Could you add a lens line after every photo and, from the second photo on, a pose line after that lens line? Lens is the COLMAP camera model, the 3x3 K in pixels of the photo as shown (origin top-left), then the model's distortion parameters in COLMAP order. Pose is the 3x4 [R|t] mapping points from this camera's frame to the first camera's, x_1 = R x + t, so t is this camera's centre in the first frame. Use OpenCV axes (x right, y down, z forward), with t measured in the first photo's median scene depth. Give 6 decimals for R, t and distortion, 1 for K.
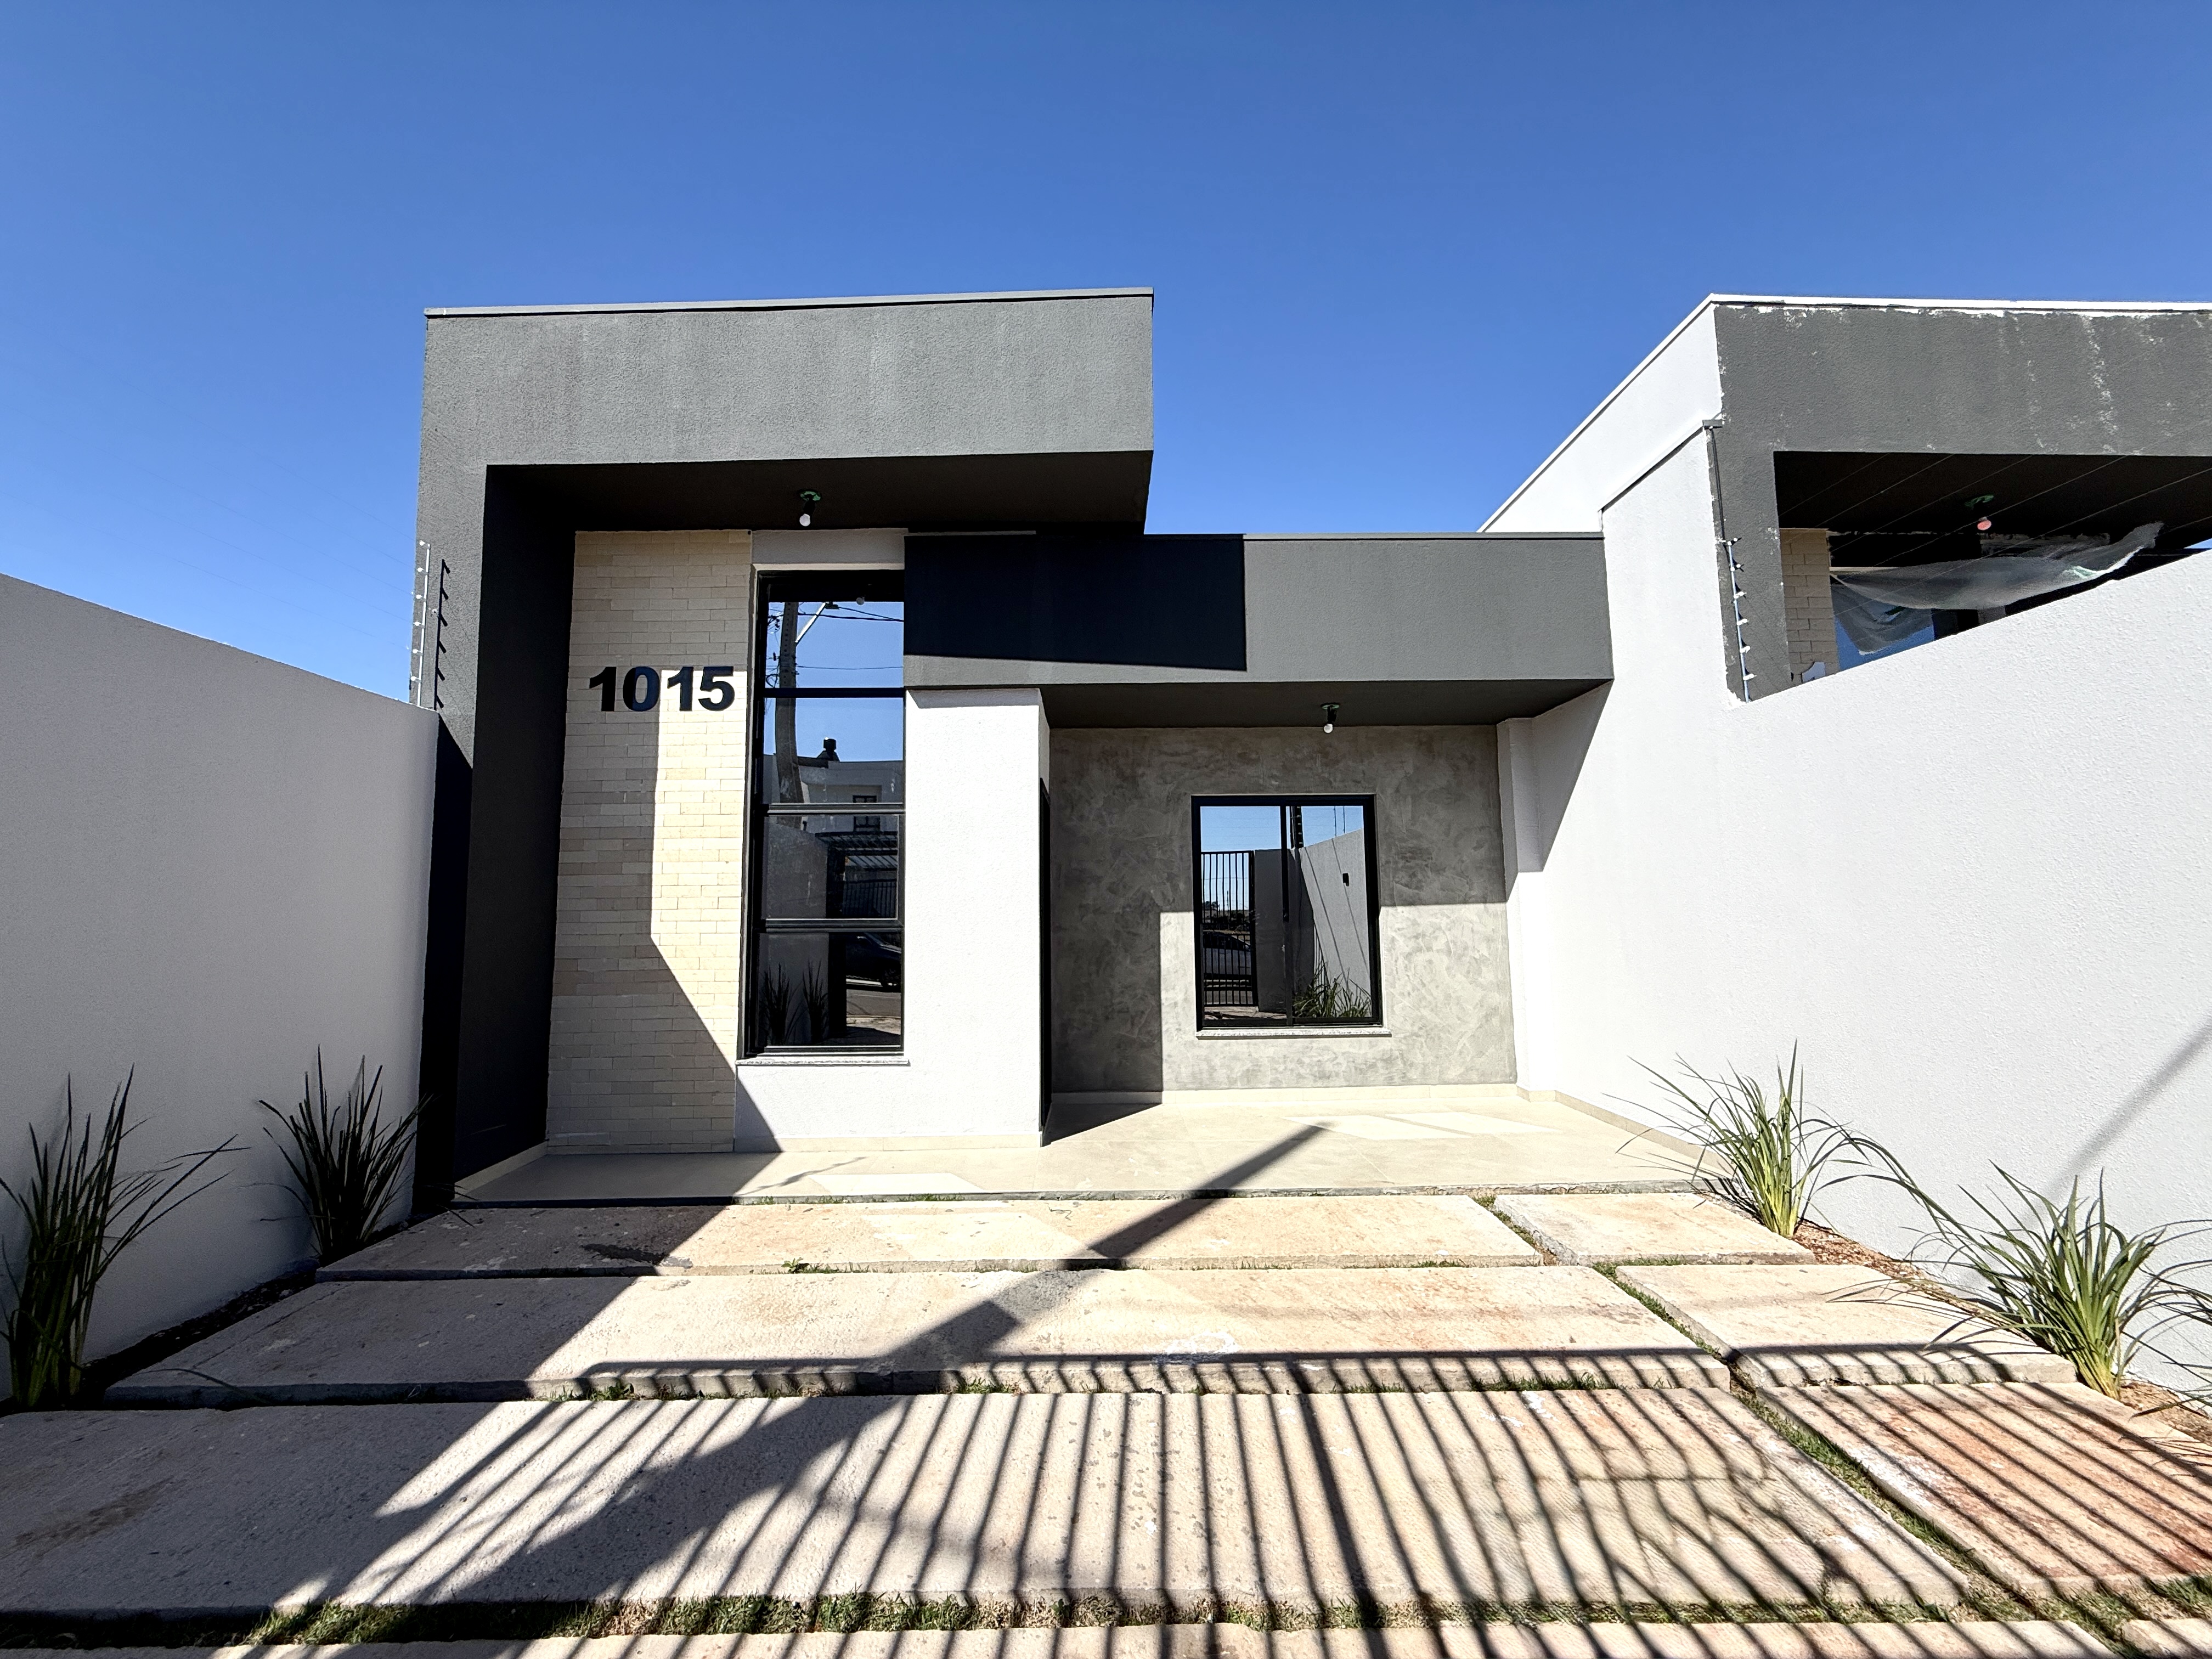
lens RADIAL K [[881.8, 0, 1099.2], [0, 881.8, 830.9], [0, 0, 1]] dist [-0.000675, 0.000544]
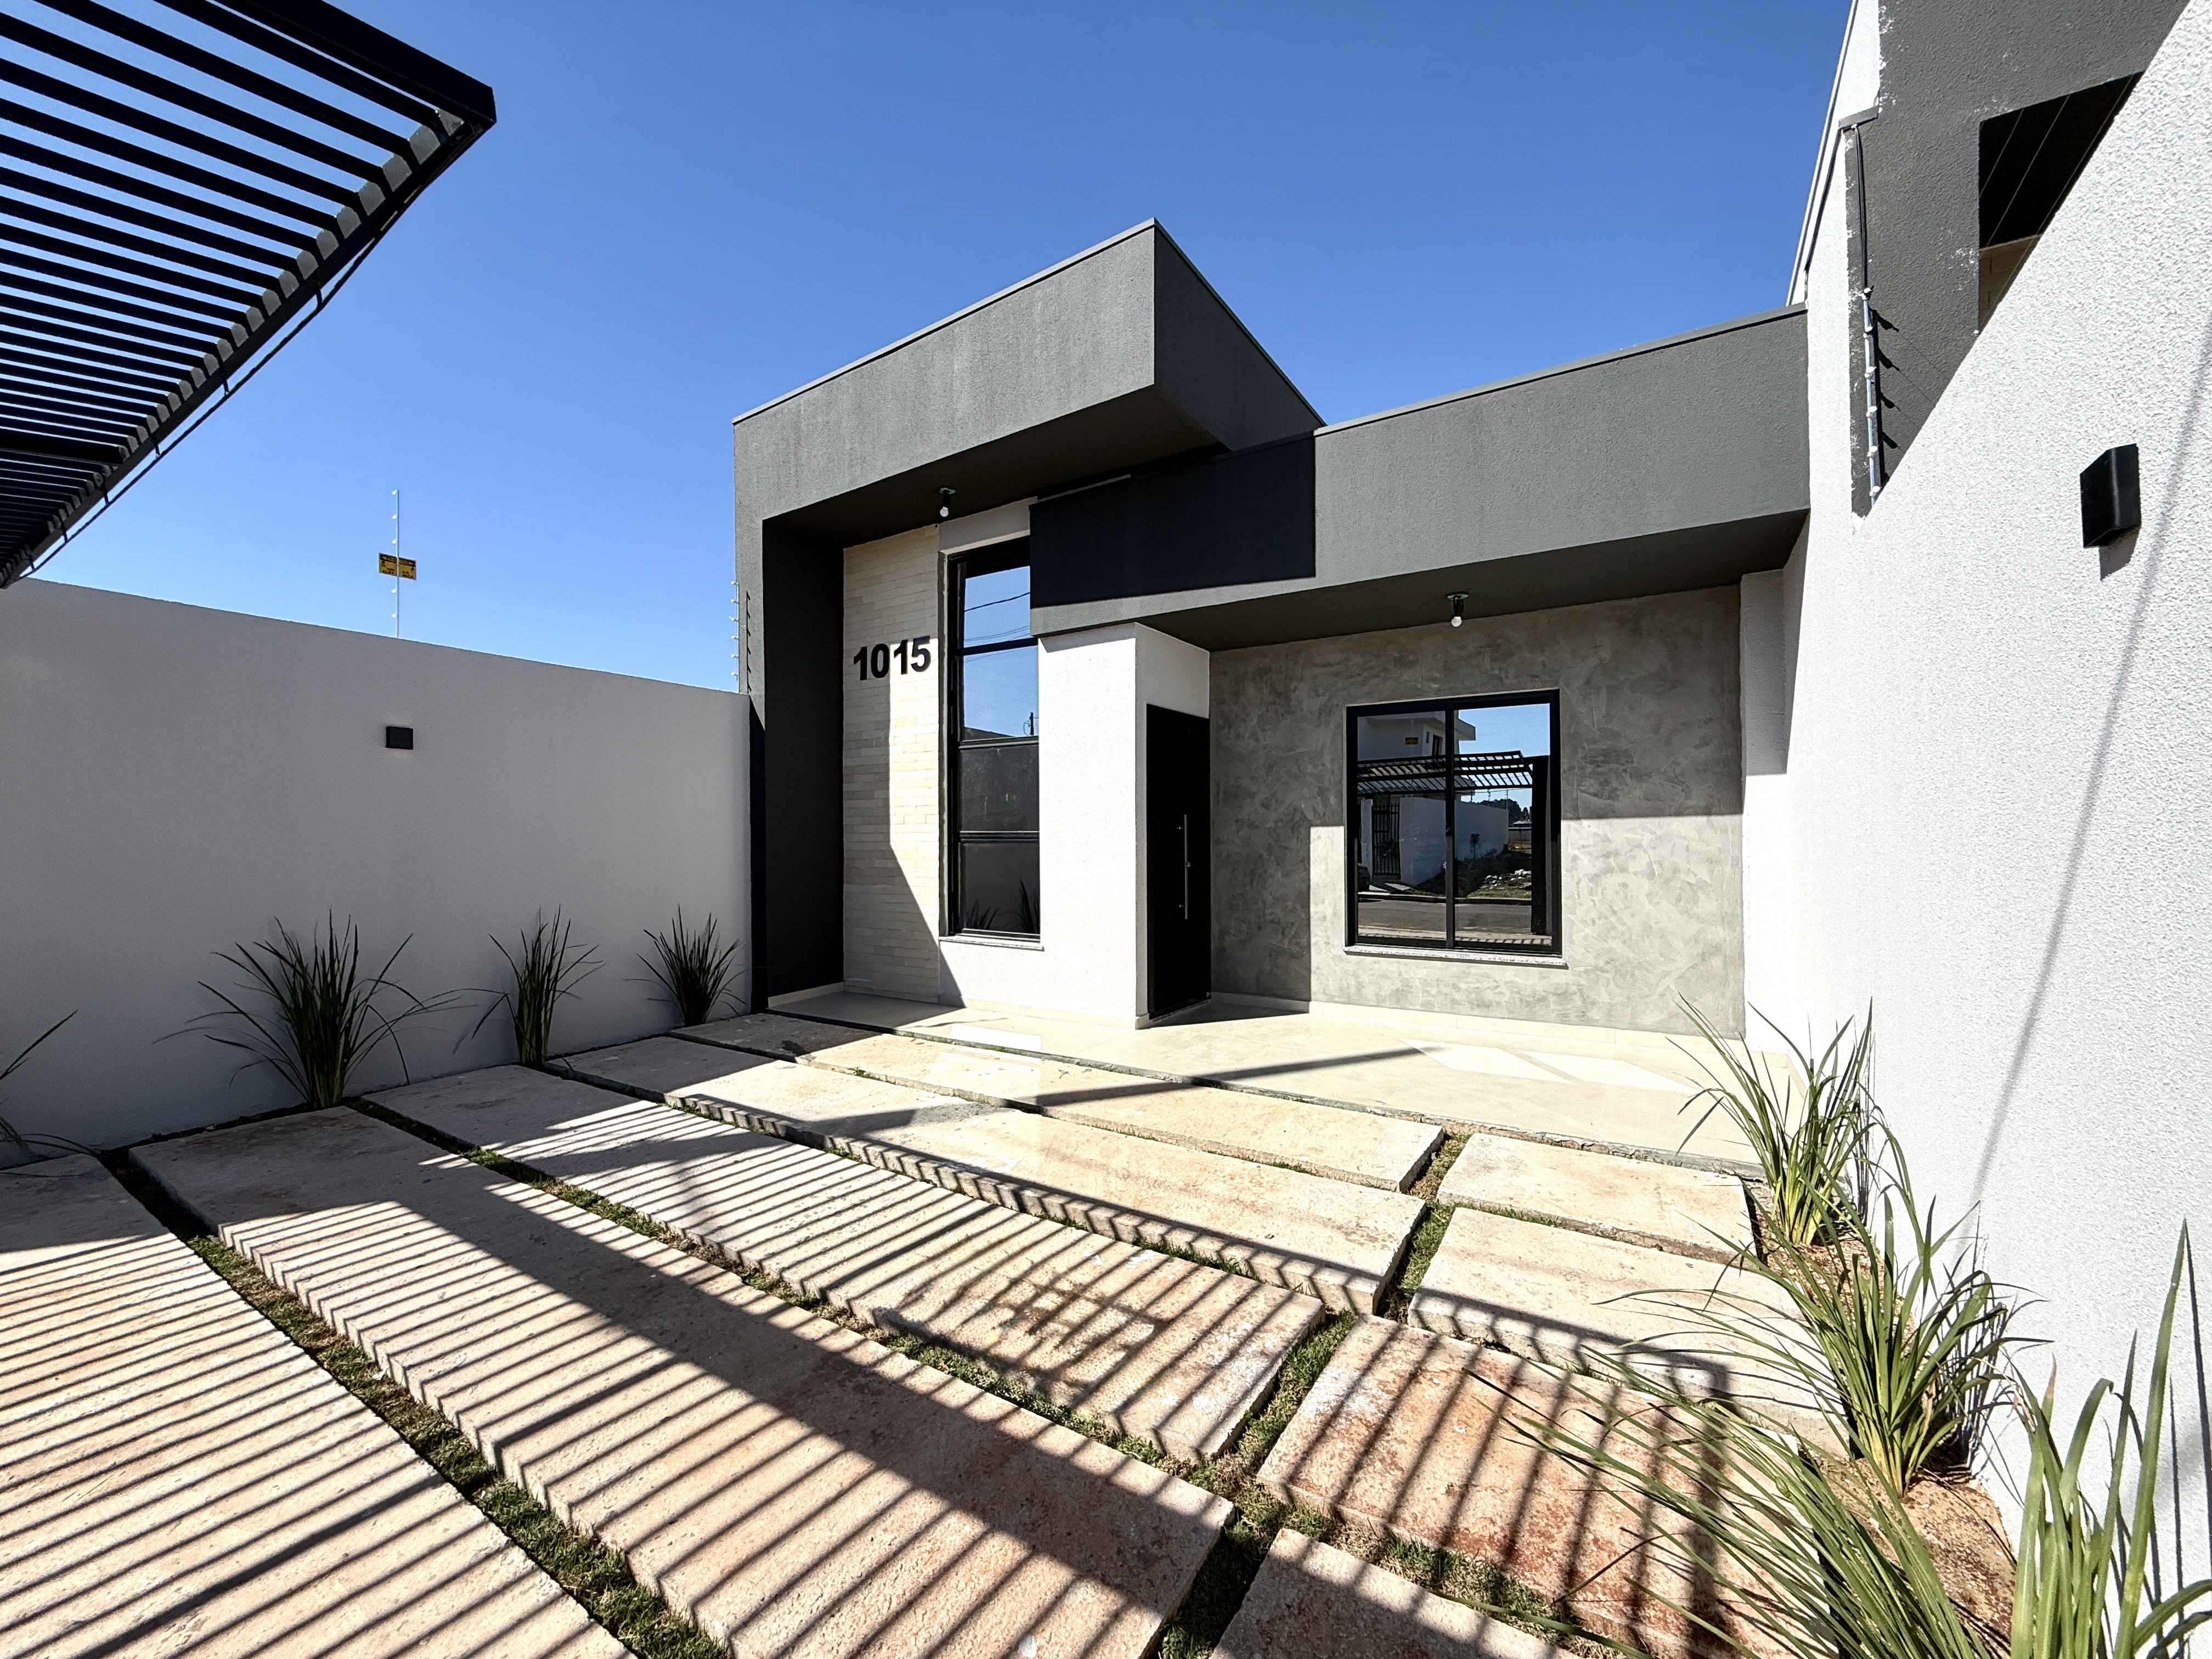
lens RADIAL K [[881.8, 0, 1098.1], [0, 881.8, 831.3], [0, 0, 1]] dist [-0.000675, 0.000544]
pose [[0.832709, 0.003266, -0.553701, 0.519117], [0.048457, 0.995716, 0.078749, 0.008624], [0.551586, -0.092406, 0.828984, 0.044261]]
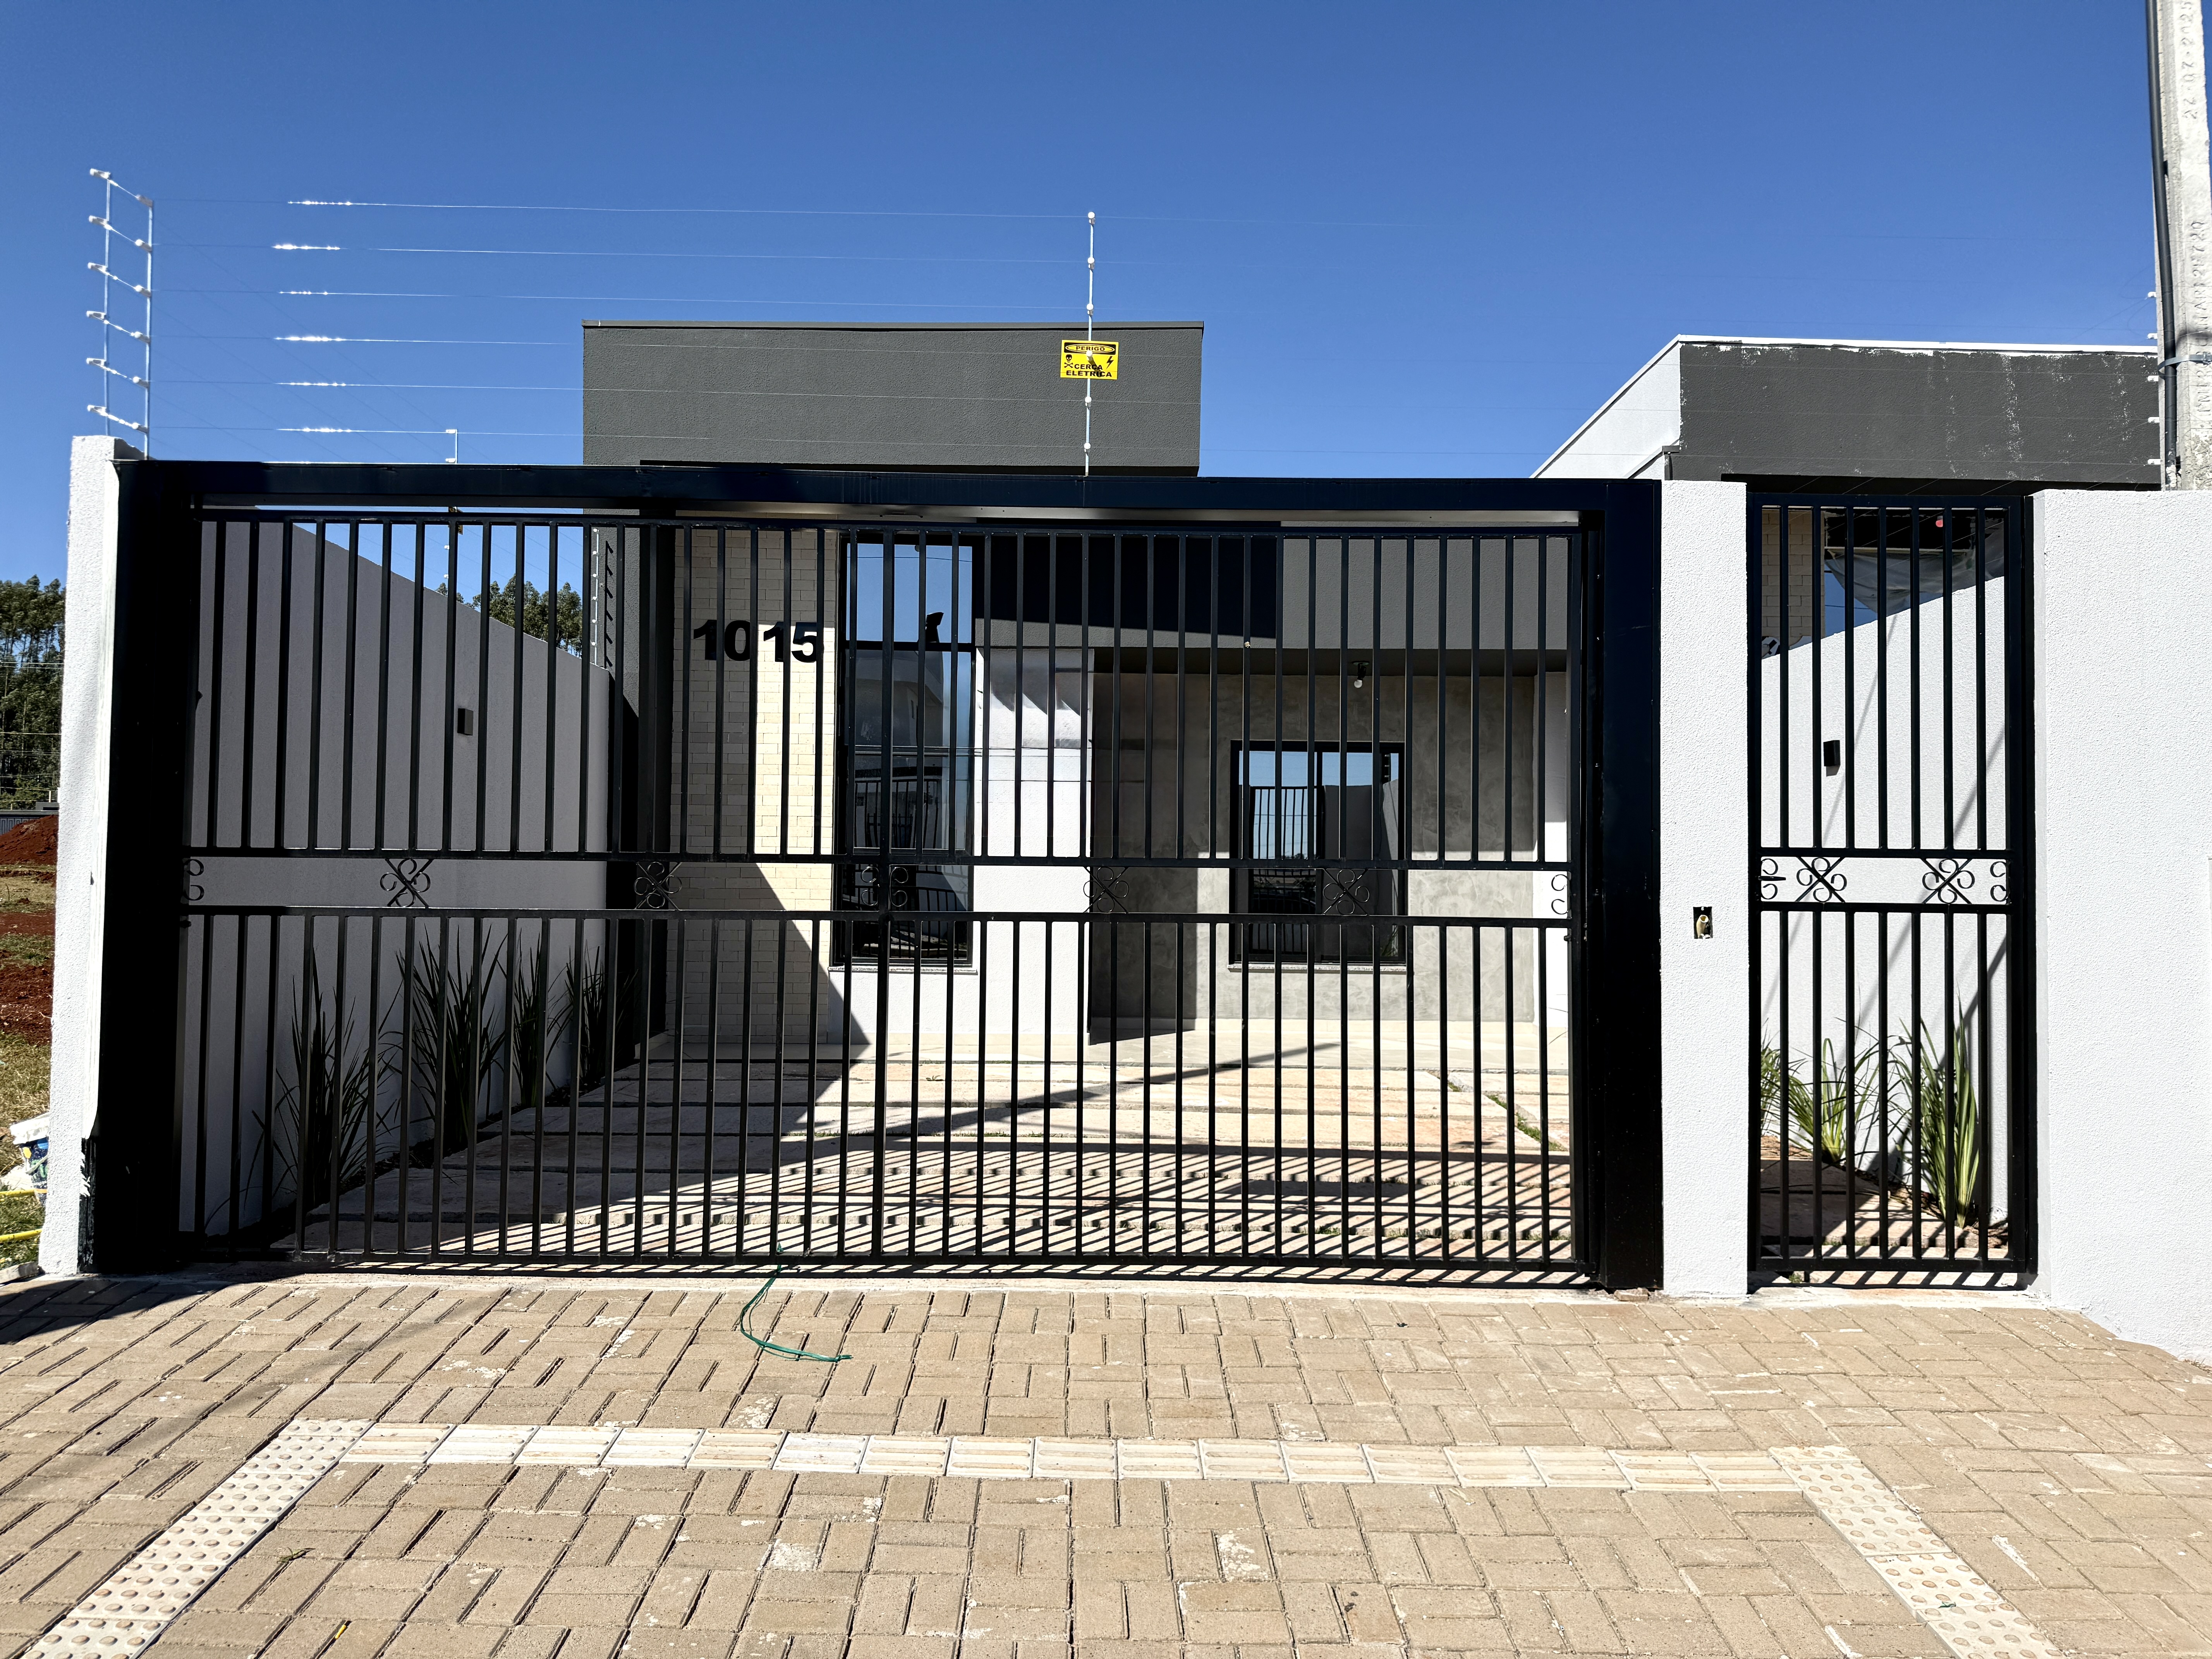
lens RADIAL K [[1548.2, 0, 1114.4], [0, 1548.2, 824.9], [0, 0, 1]] dist [0.001612, -0.006033]
pose [[0.999719, 0.023630, 0.001704, -0.041607], [-0.023690, 0.997774, 0.062332, -0.063140], [-0.000227, -0.062355, 0.998054, -1.018684]]
